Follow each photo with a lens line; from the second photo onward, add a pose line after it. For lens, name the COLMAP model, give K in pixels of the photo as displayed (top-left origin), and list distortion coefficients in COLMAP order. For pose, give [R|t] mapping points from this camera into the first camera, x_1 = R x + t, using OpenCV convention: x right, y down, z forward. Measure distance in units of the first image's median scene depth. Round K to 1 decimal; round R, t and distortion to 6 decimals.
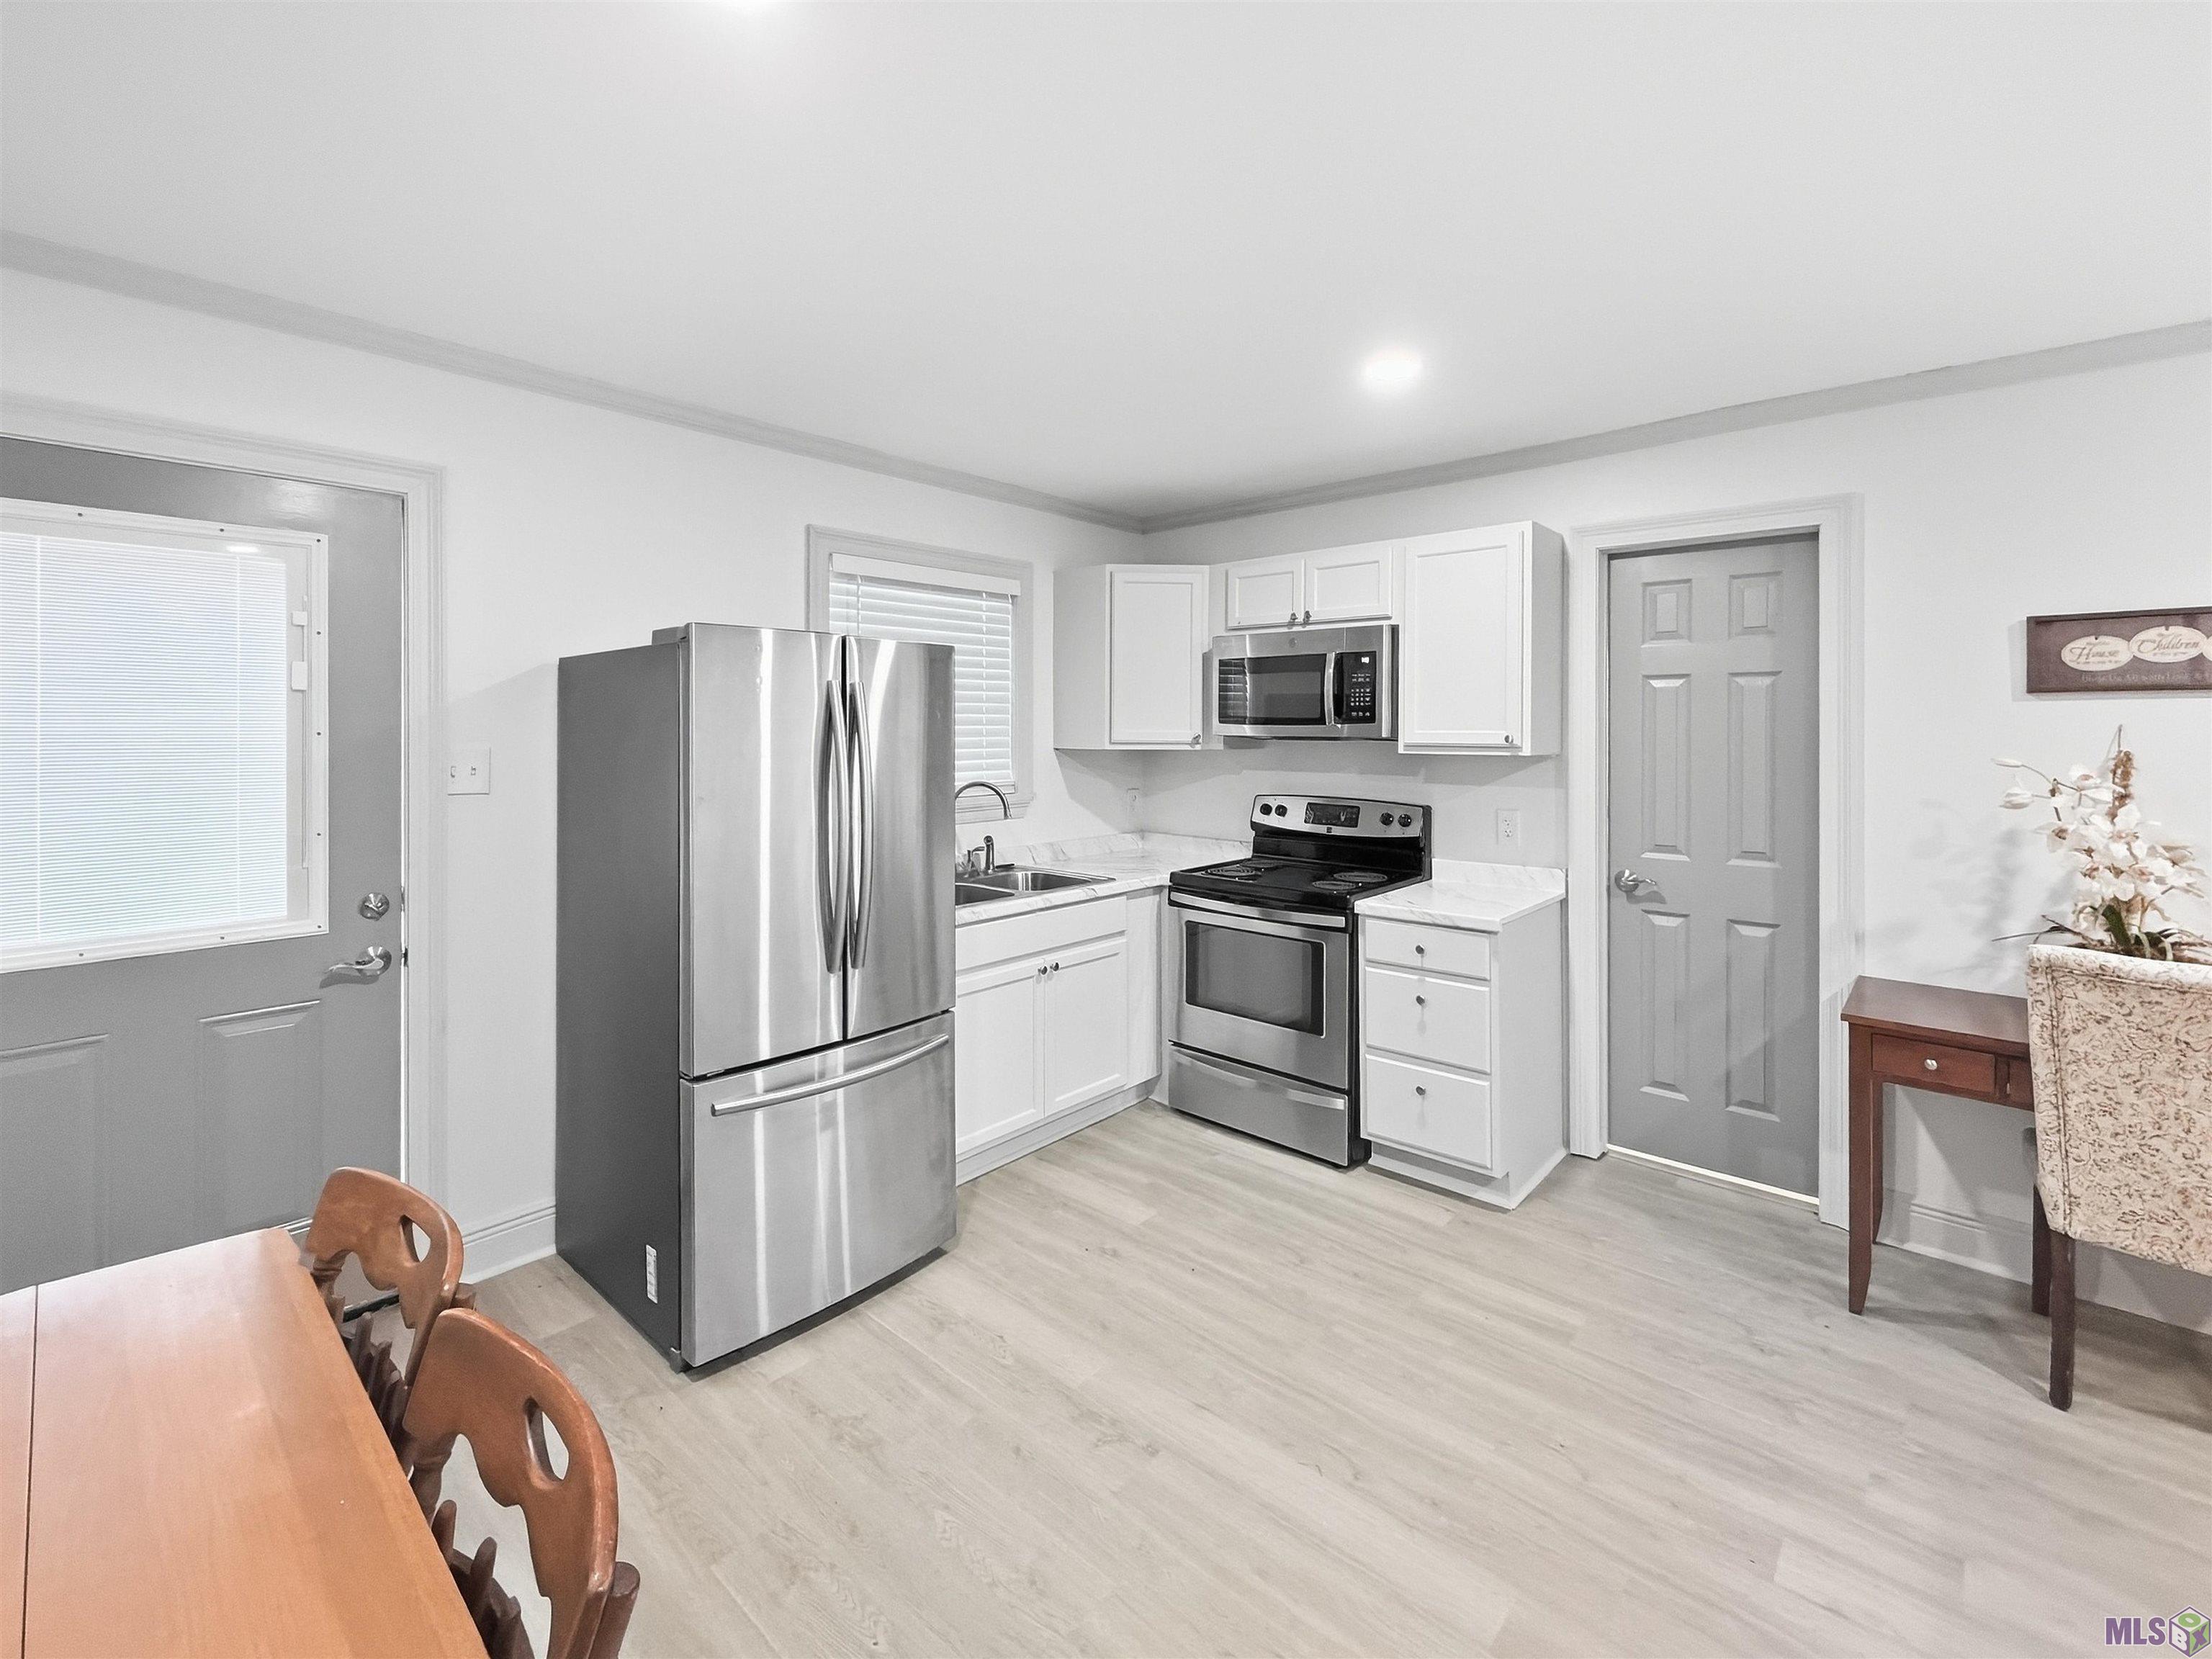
lens RADIAL K [[951.6, 0, 1070.1], [0, 951.6, 725.7], [0, 0, 1]] dist [-0.001245, -0.000094]
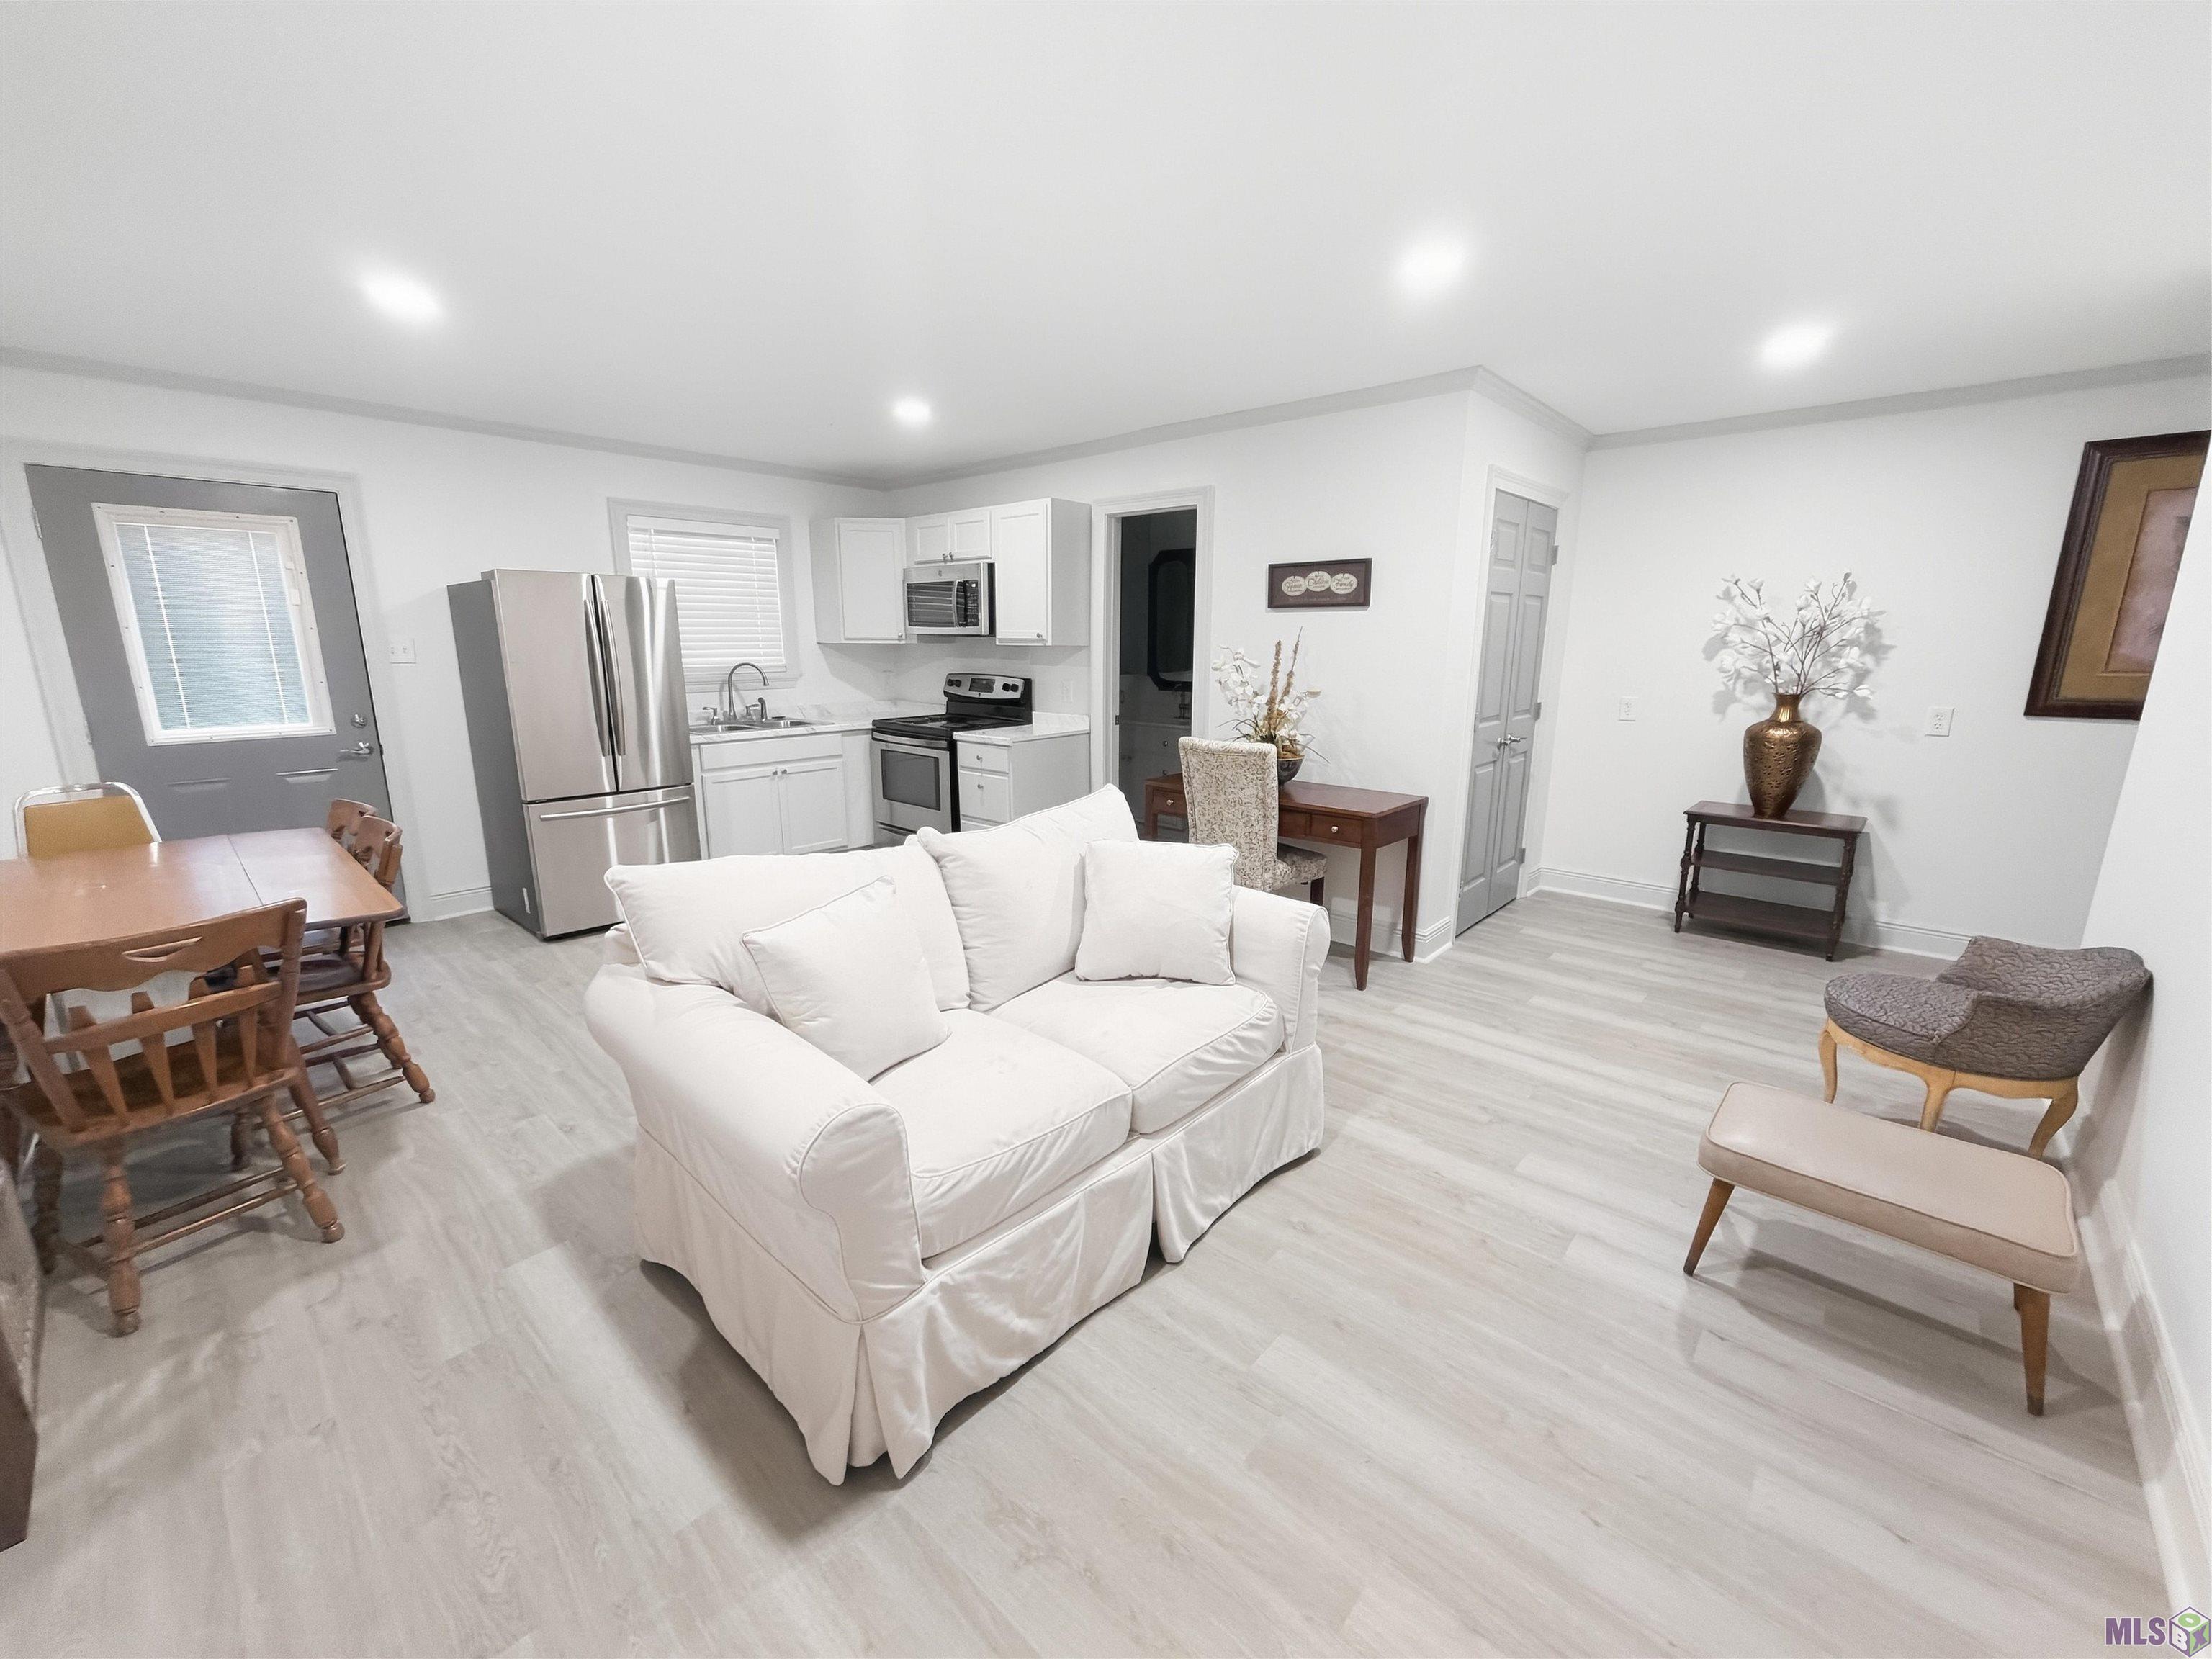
lens RADIAL K [[885.2, 0, 1106.0], [0, 885.2, 829.5], [0, 0, 1]] dist [-0.001773, -0.000112]
pose [[0.999935, 0.000152, 0.011417, 0.512084], [-0.002589, 0.976883, 0.213760, 0.013393], [-0.011120, -0.213776, 0.976819, -0.545928]]
